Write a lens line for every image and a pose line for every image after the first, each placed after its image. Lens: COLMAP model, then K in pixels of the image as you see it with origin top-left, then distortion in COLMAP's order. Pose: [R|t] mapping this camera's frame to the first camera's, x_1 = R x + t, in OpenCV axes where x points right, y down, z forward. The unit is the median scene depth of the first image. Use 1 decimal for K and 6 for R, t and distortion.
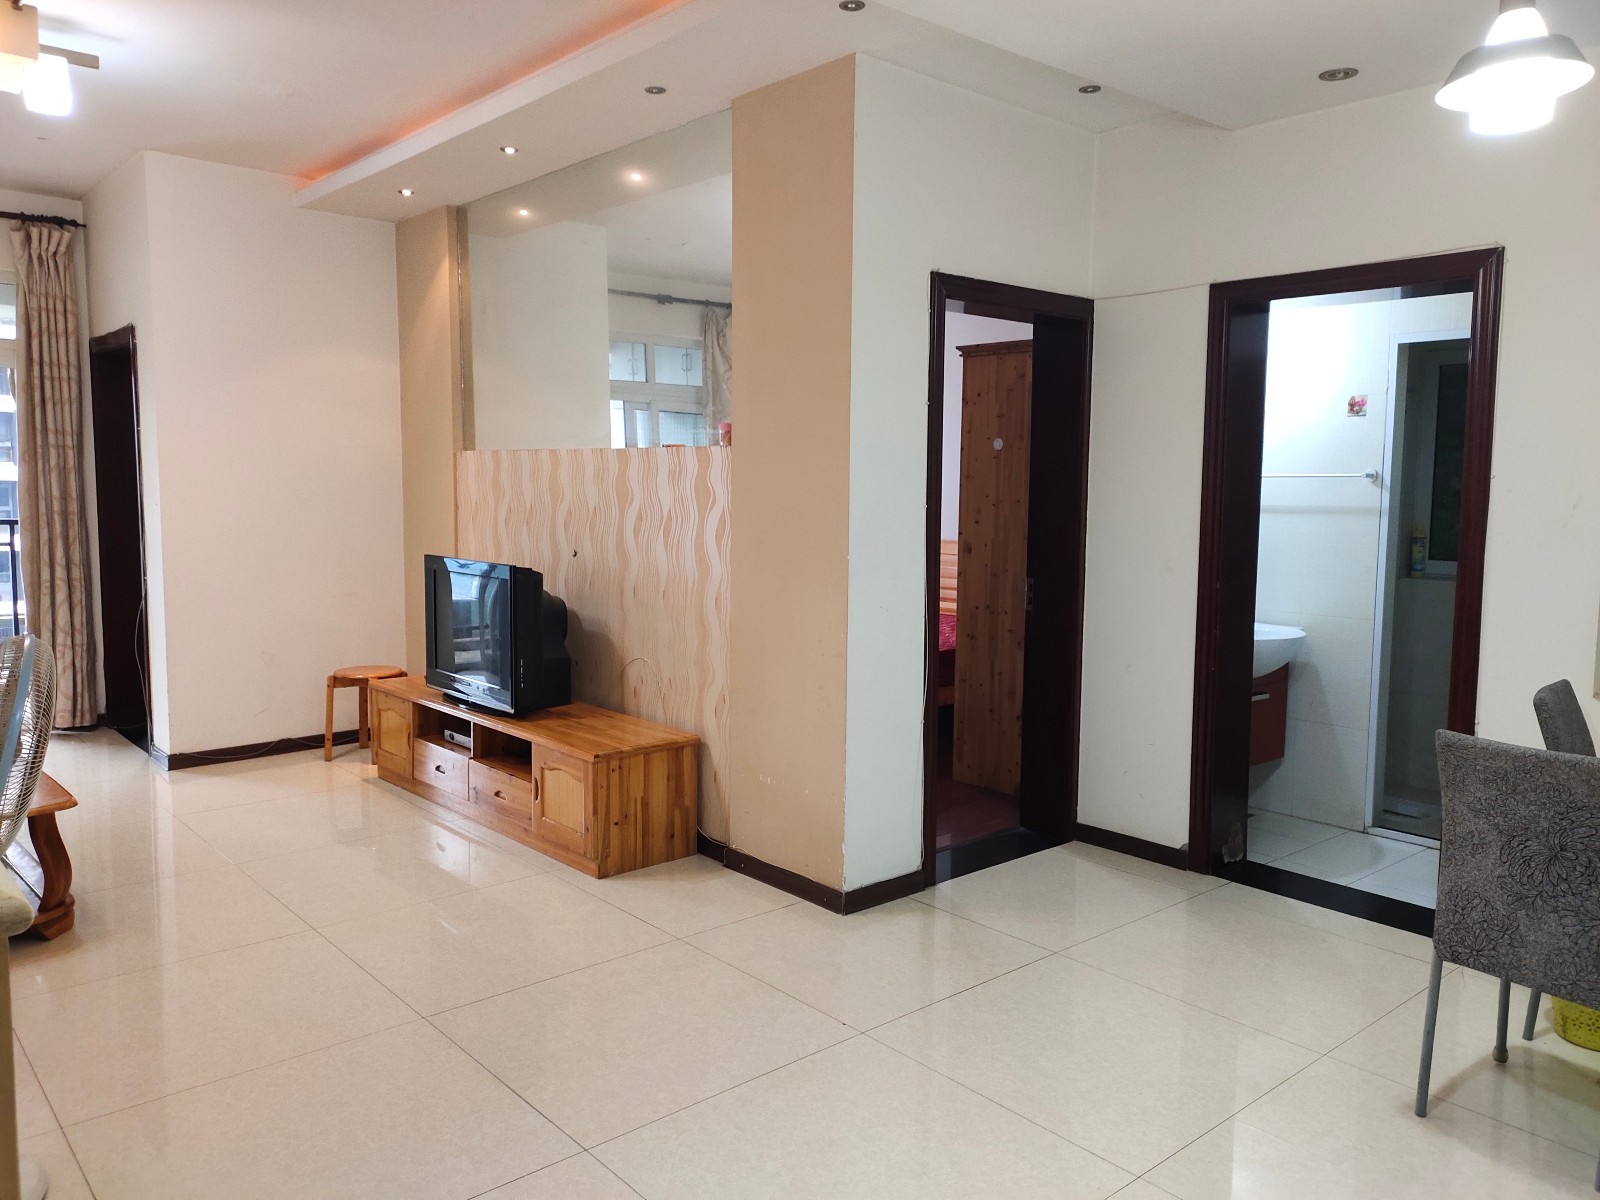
lens RADIAL K [[1193.7, 0, 797.3], [0, 1193.7, 599.0], [0, 0, 1]] dist [0.052544, -0.031008]
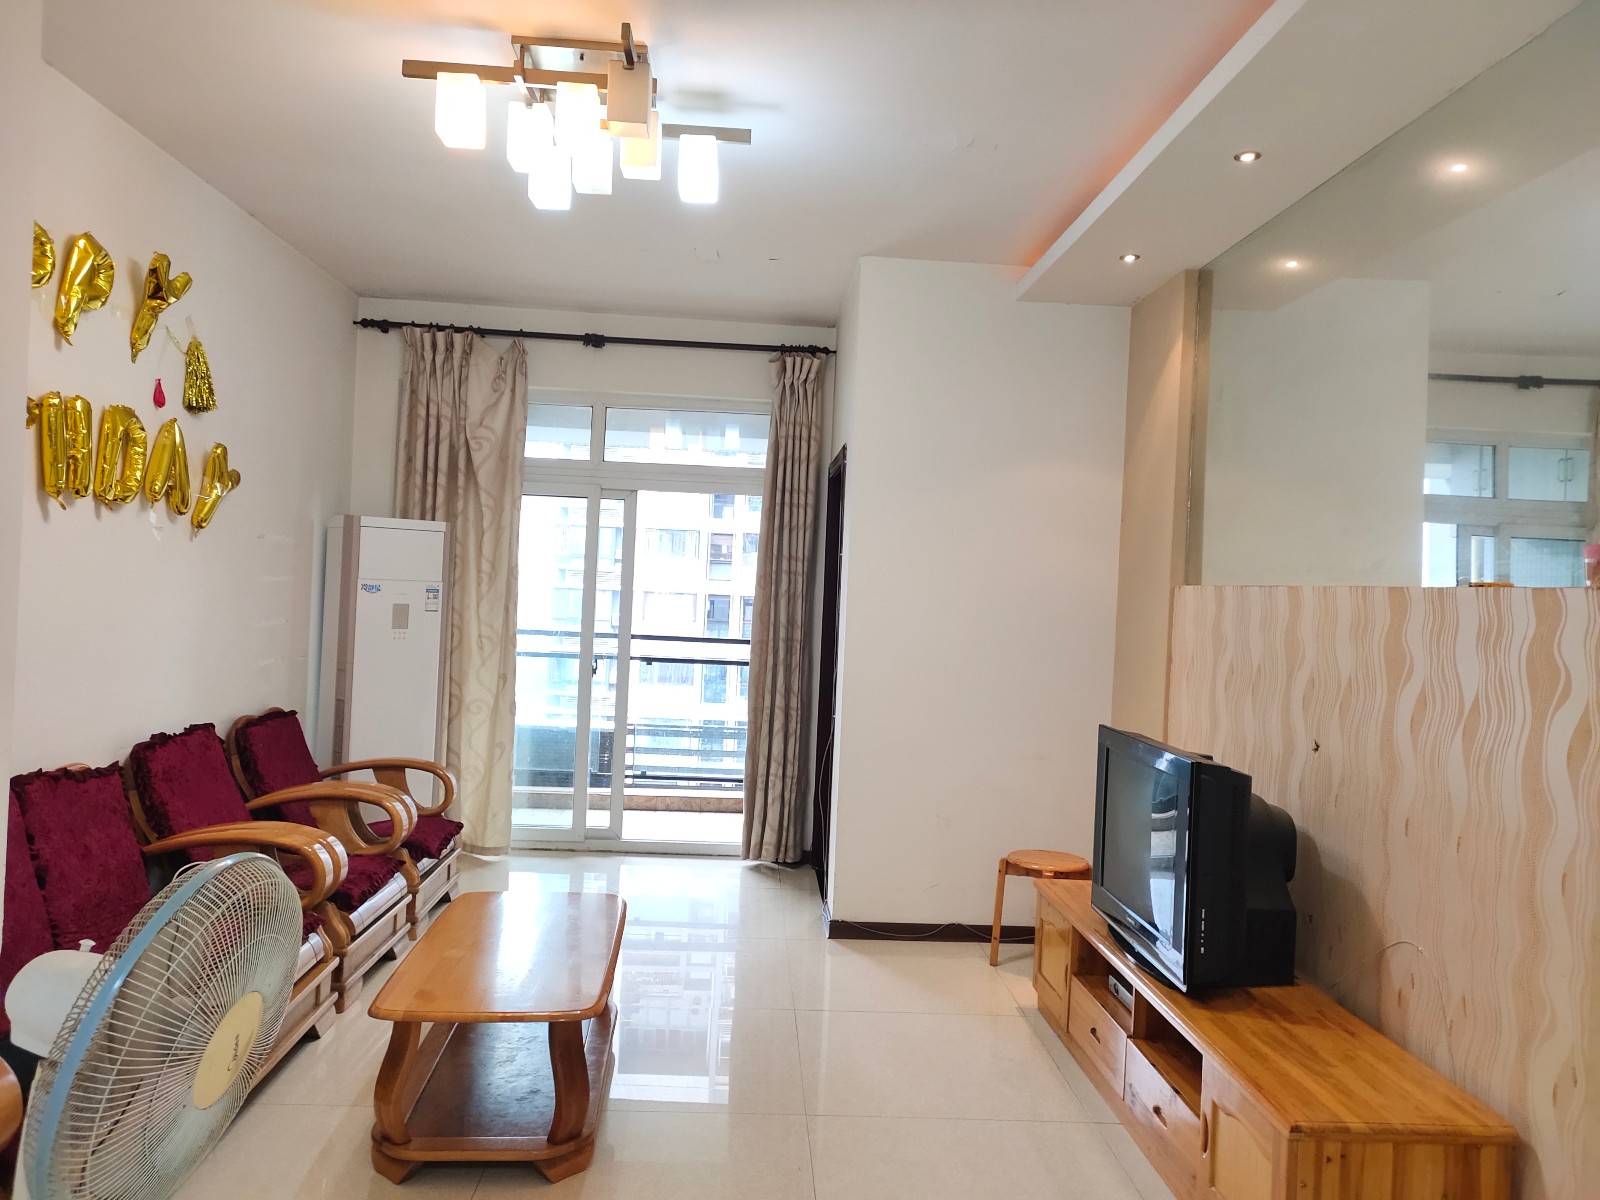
lens RADIAL K [[1193.7, 0, 797.3], [0, 1193.7, 592.7], [0, 0, 1]] dist [0.052544, -0.031008]
pose [[0.786014, 0.028954, -0.617531, -0.005068], [-0.099342, 0.991837, -0.079941, -0.035618], [0.610175, 0.124182, 0.782474, 0.268654]]
